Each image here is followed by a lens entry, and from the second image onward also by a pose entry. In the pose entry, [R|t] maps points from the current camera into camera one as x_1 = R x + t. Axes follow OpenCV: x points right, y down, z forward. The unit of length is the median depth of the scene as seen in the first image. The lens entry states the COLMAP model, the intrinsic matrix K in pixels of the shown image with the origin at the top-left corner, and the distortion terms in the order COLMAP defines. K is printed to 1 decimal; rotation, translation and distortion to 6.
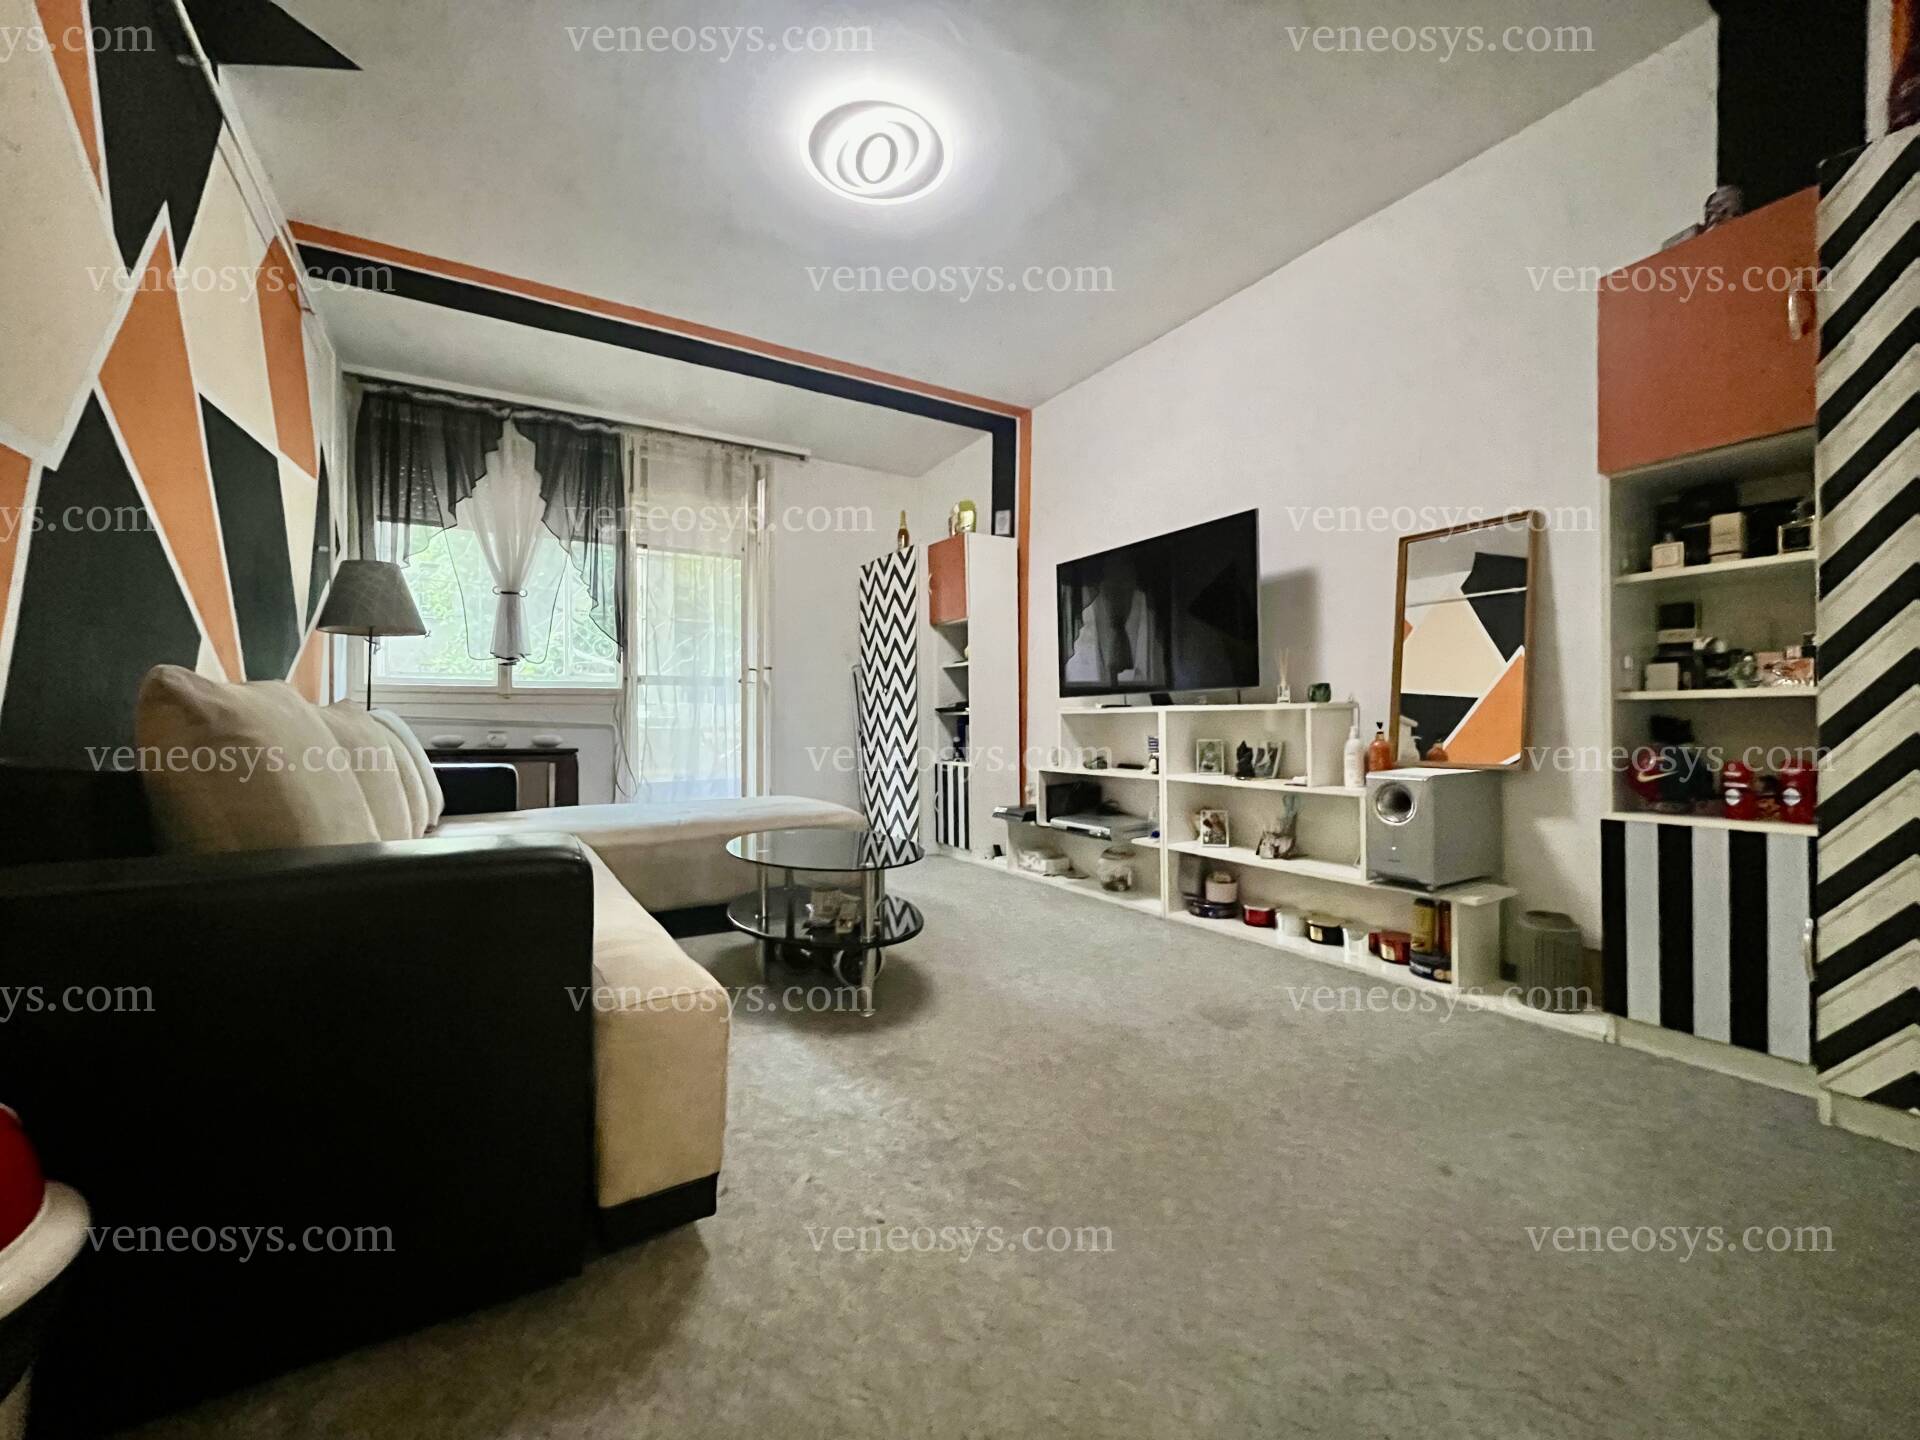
lens RADIAL K [[779.9, 0, 954.6], [0, 779.9, 722.0], [0, 0, 1]] dist [-0.001209, 0.000670]
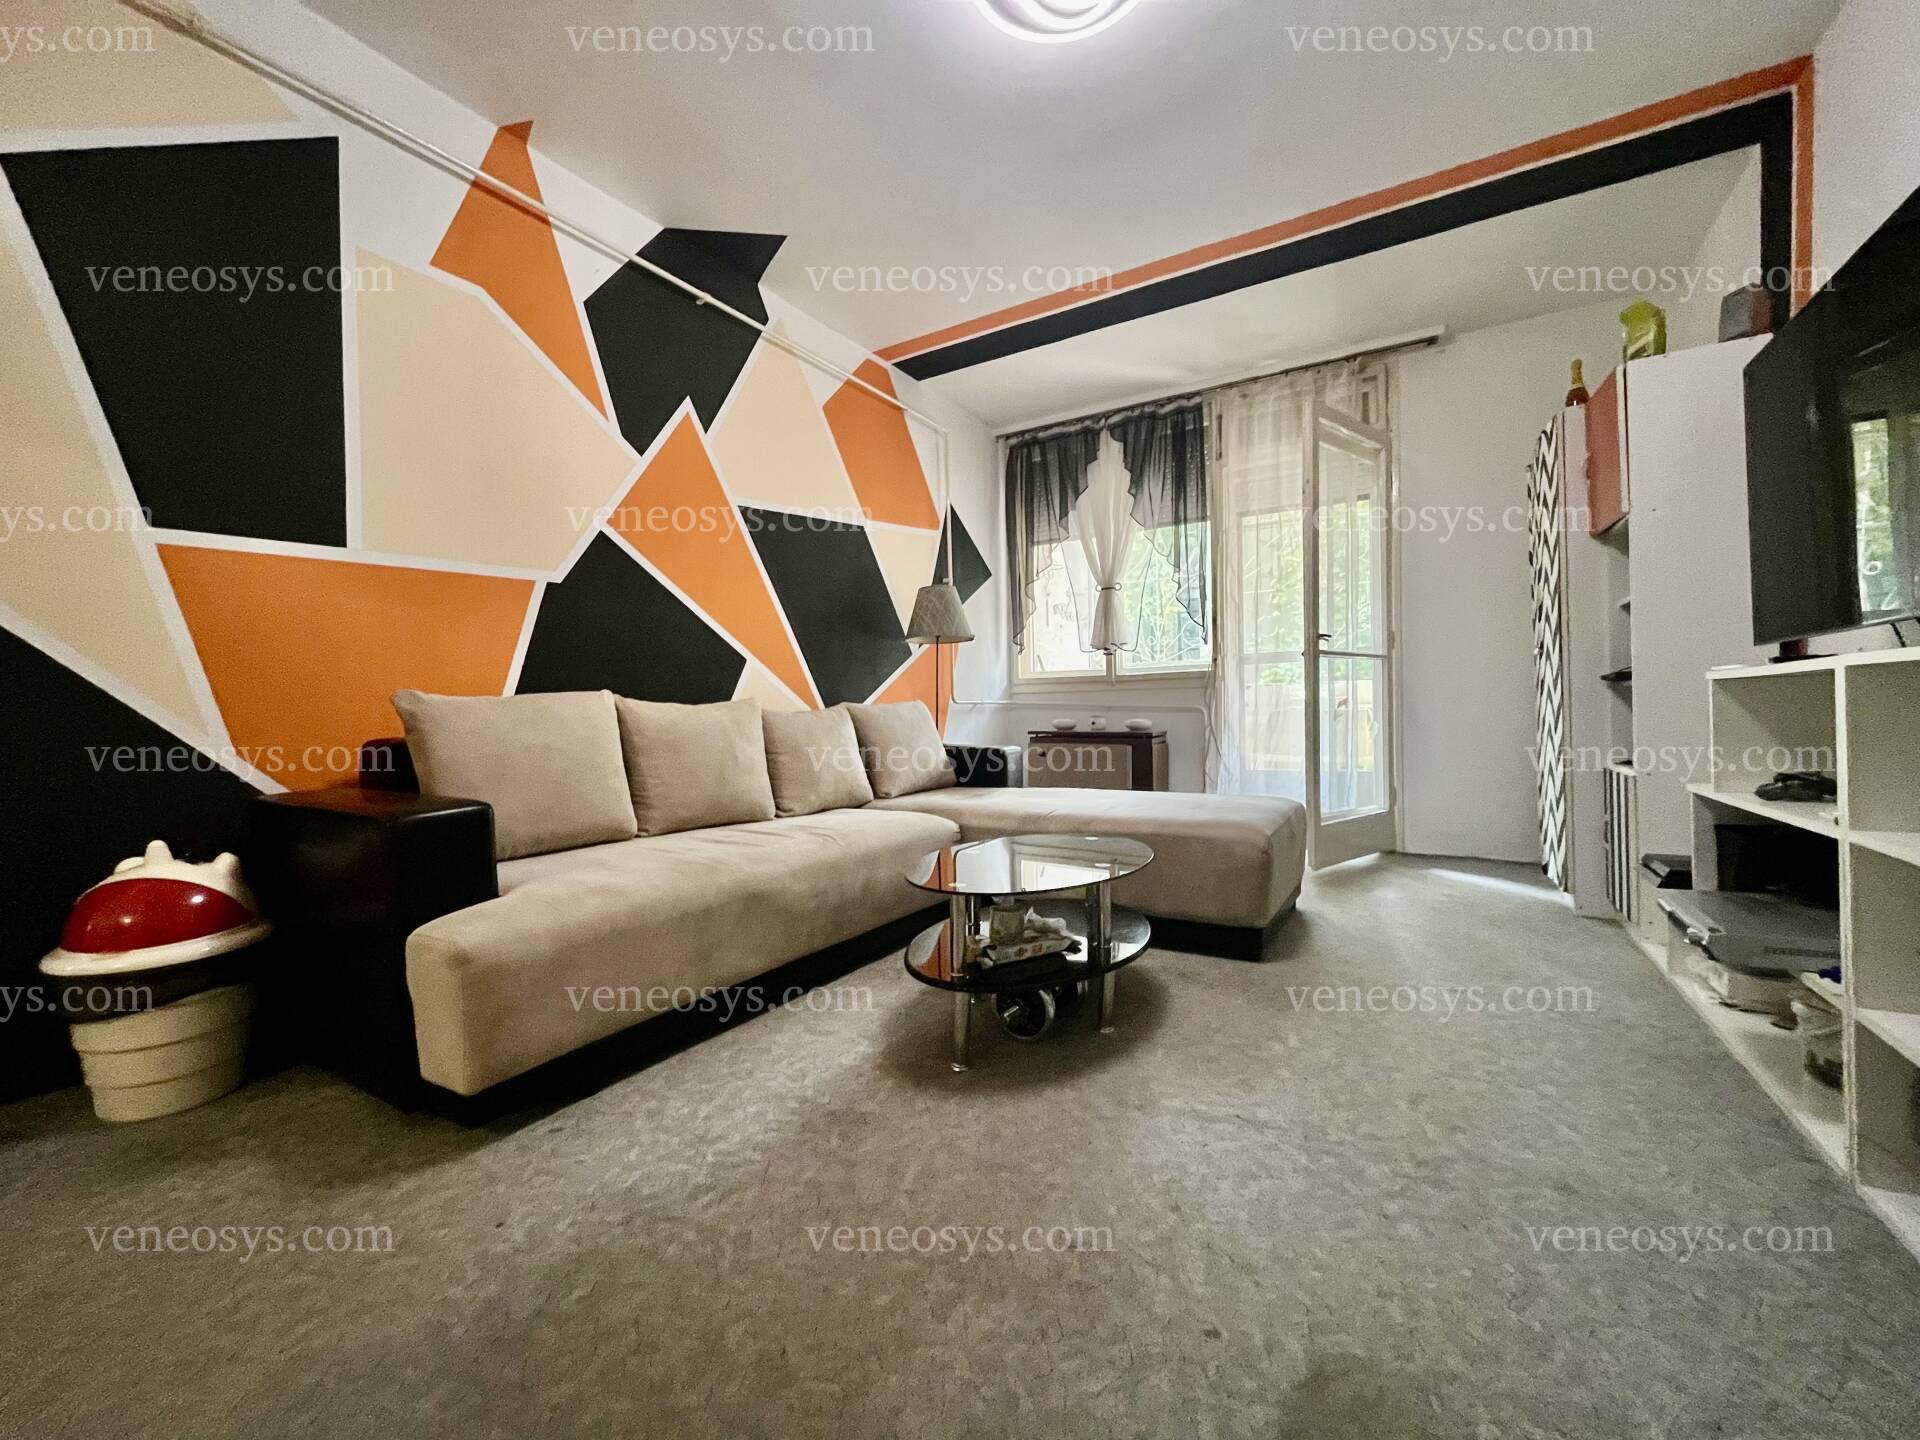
lens RADIAL K [[779.9, 0, 954.0], [0, 779.9, 718.0], [0, 0, 1]] dist [-0.001209, 0.000670]
pose [[0.461161, 0.001456, -0.887316, 0.295964], [0.017820, 0.999782, 0.010902, -0.000070], [0.887138, -0.020839, 0.461034, 0.303858]]
